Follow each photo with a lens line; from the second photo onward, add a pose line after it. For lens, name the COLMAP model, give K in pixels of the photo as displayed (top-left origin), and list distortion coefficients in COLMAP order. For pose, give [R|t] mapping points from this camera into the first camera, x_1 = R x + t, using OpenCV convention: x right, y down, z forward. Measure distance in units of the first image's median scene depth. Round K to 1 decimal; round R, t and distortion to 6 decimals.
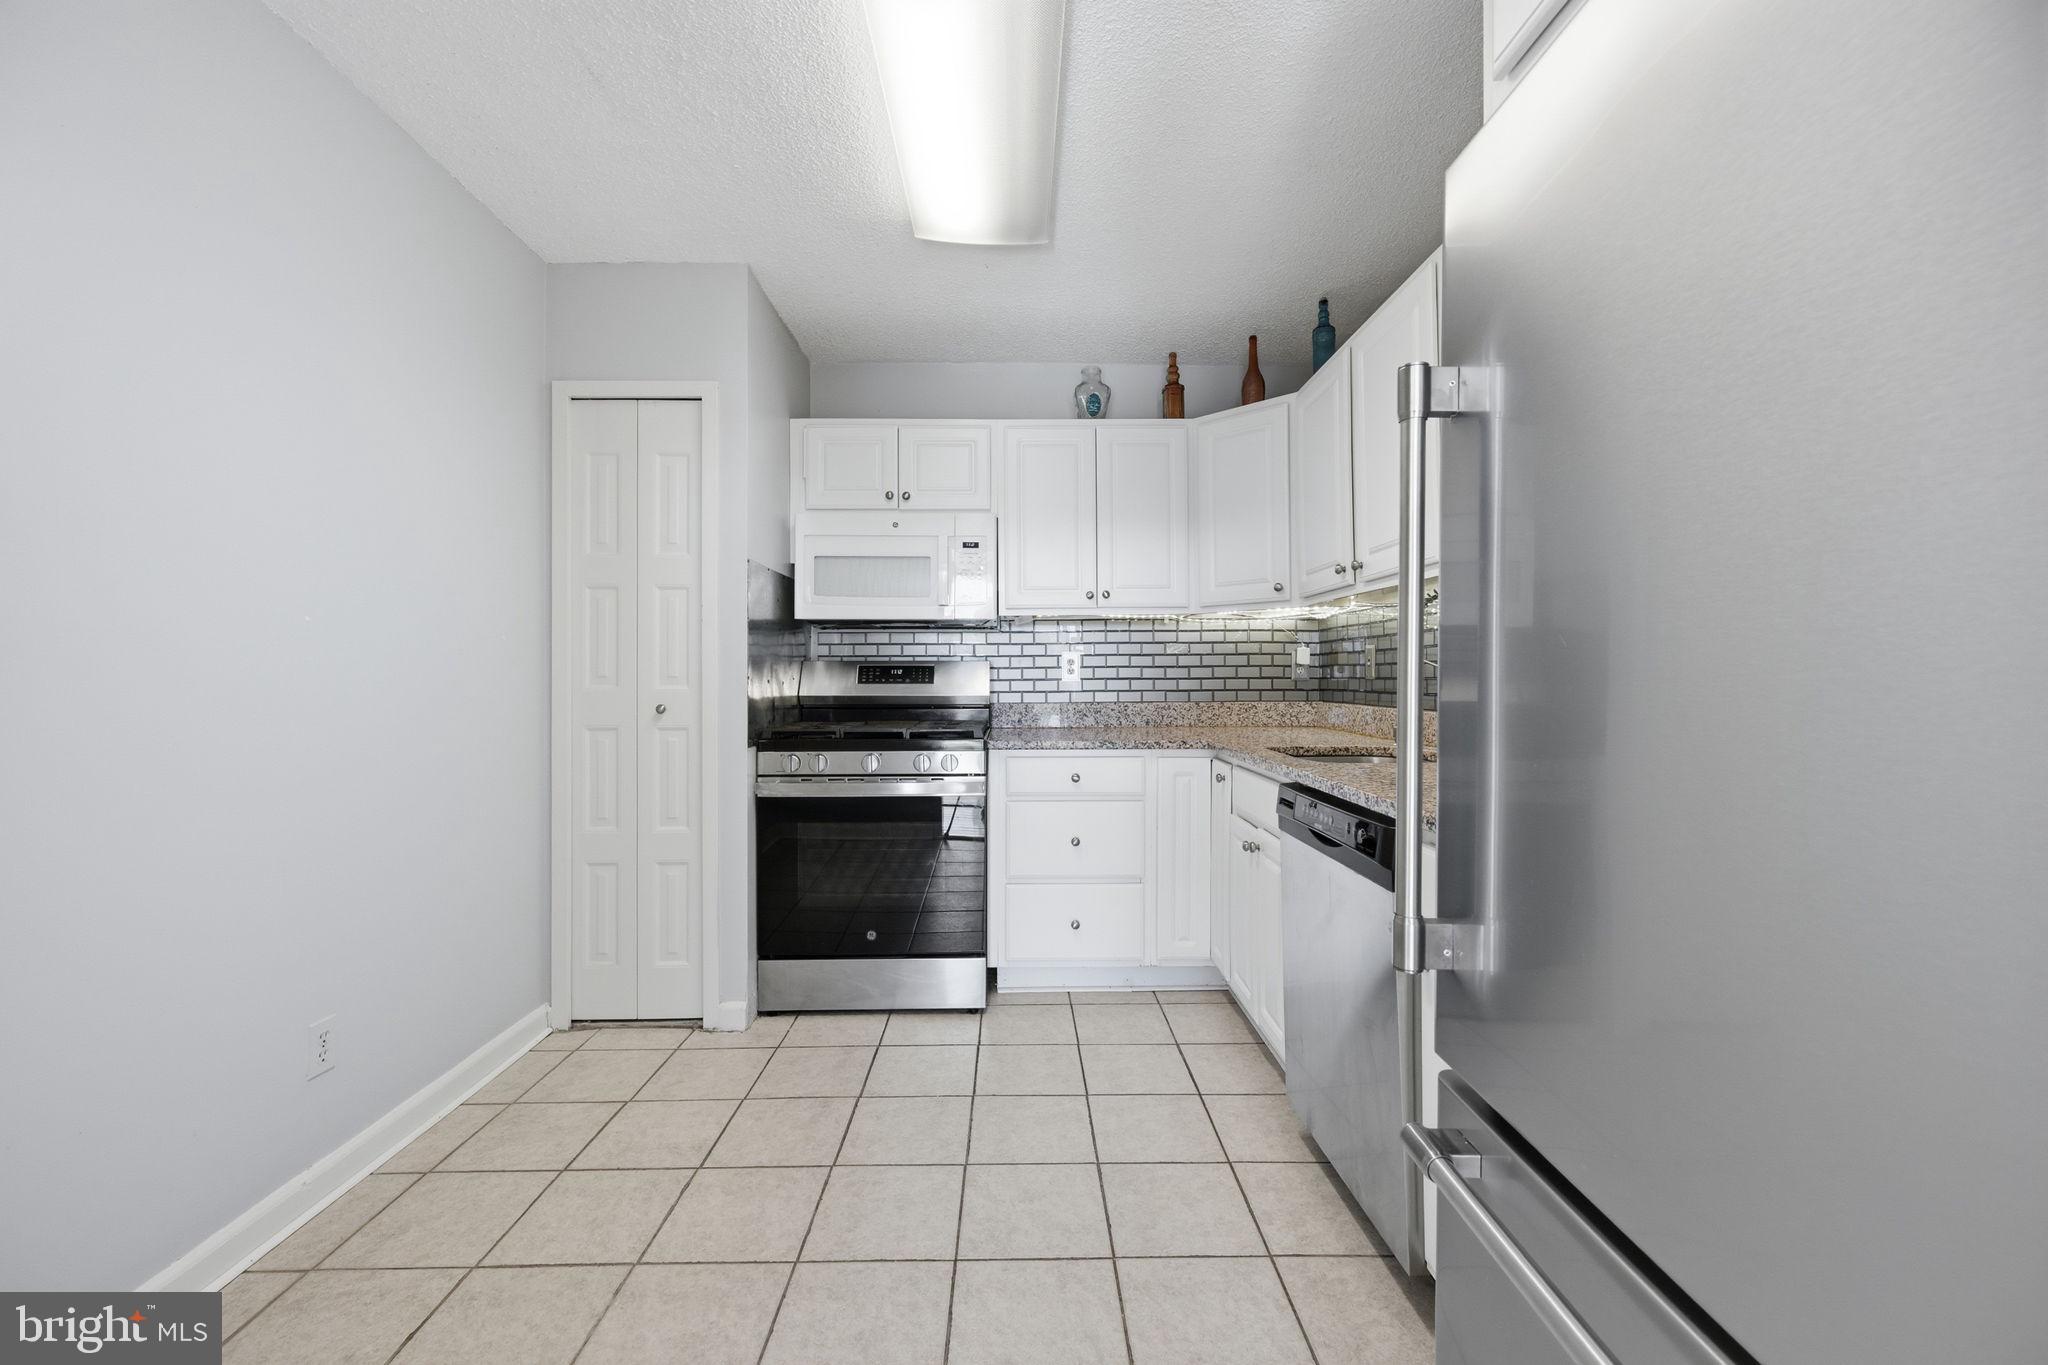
lens RADIAL K [[808.1, 0, 1027.2], [0, 808.1, 675.8], [0, 0, 1]] dist [0.002593, -0.000684]
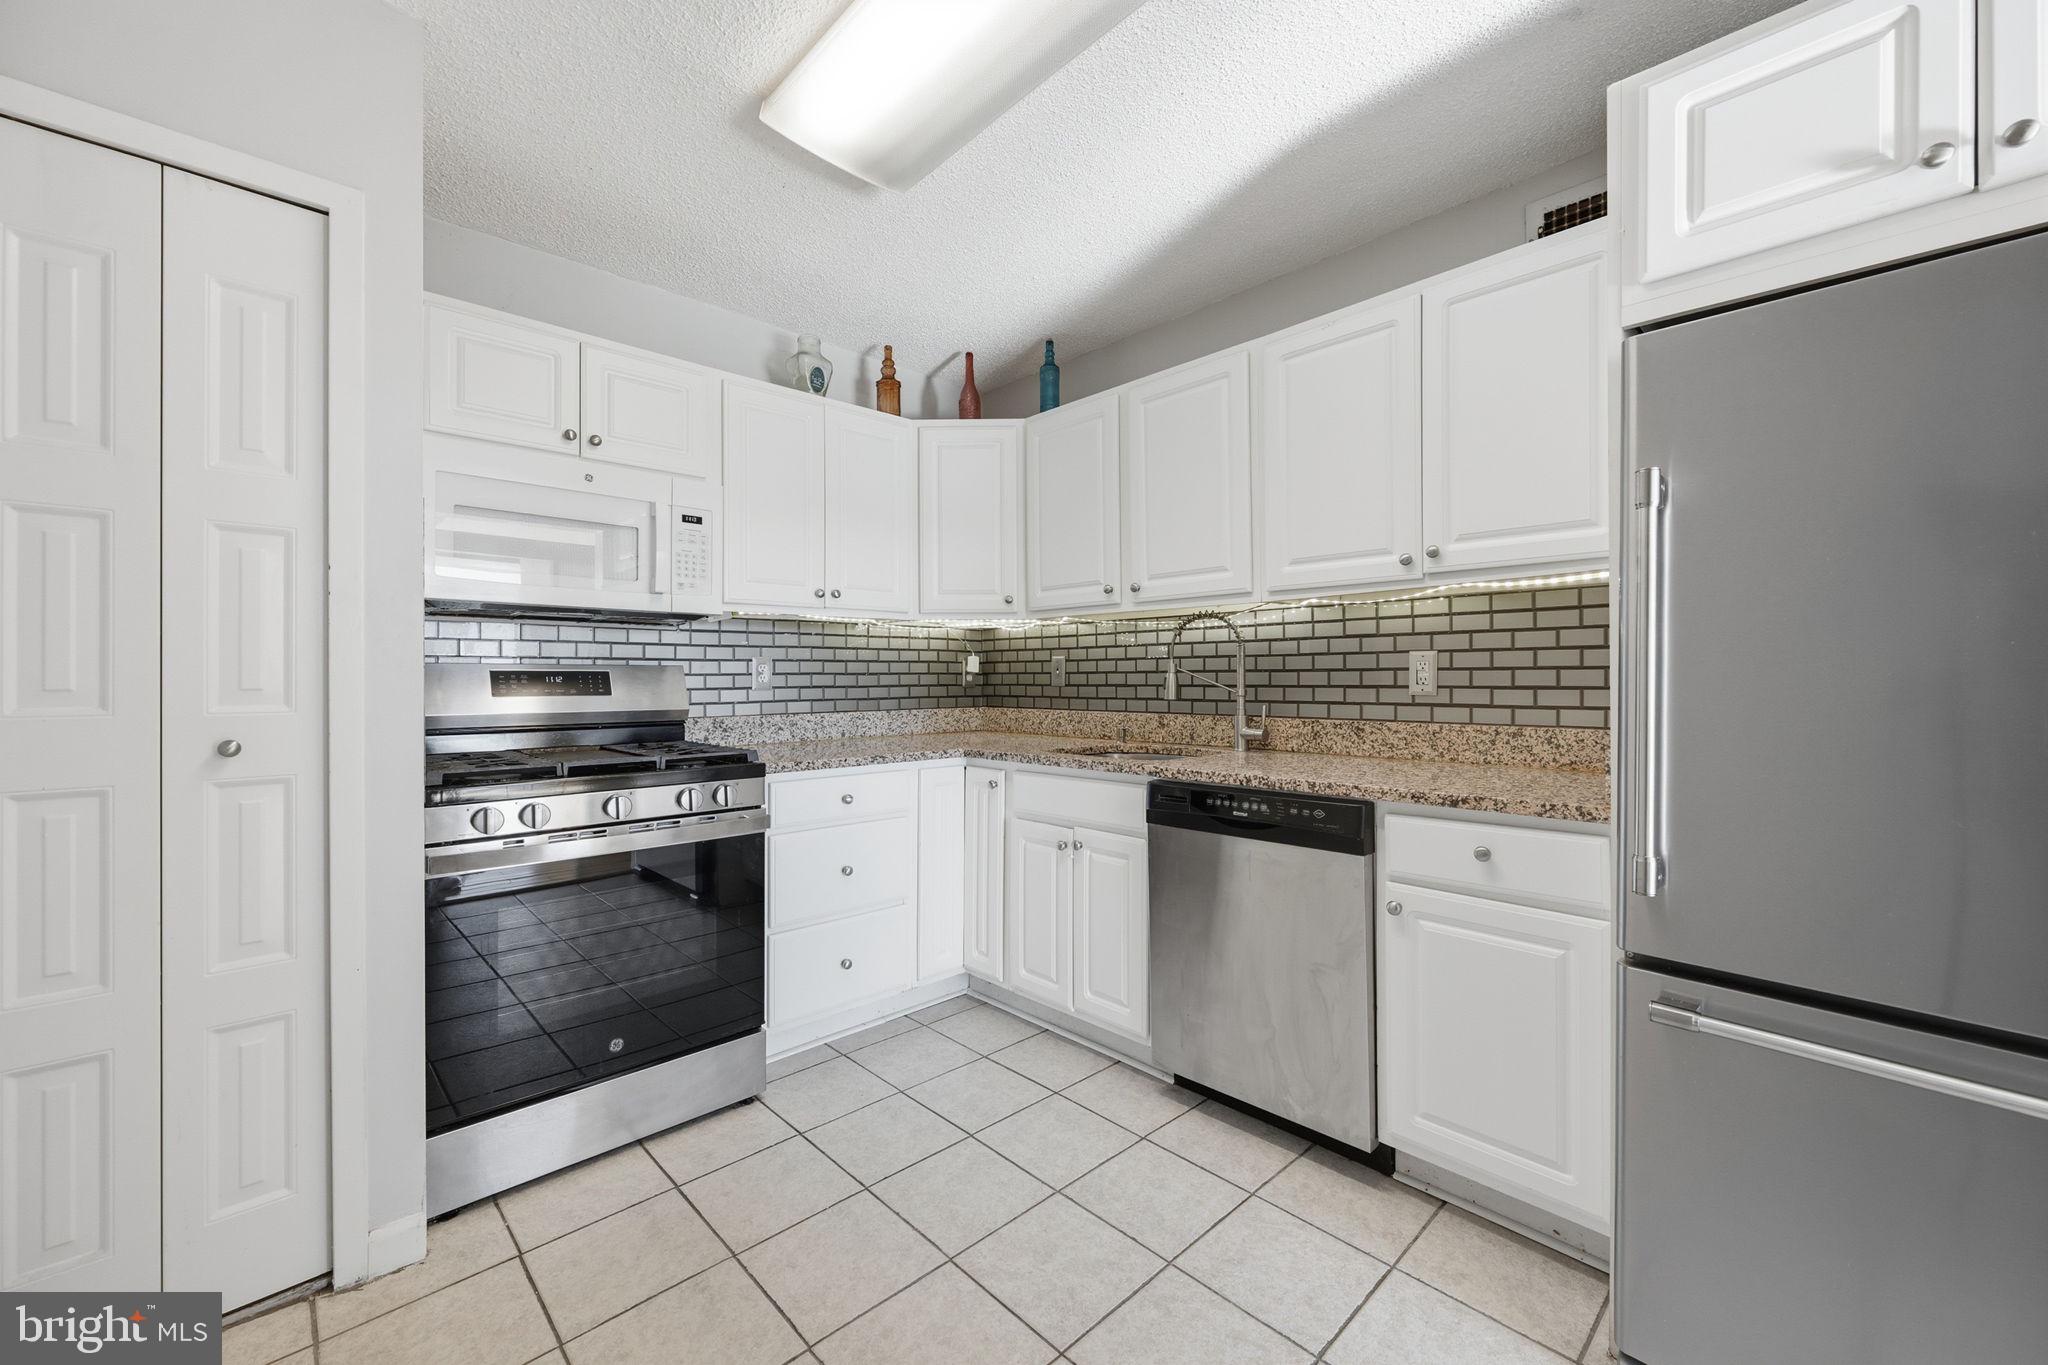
lens RADIAL K [[808.1, 0, 1021.4], [0, 808.1, 682.8], [0, 0, 1]] dist [0.002593, -0.000684]
pose [[0.736729, -0.002922, 0.676182, -0.350608], [0.000632, 0.999993, 0.003634, -0.004330], [-0.676188, -0.002250, 0.736726, 0.188828]]
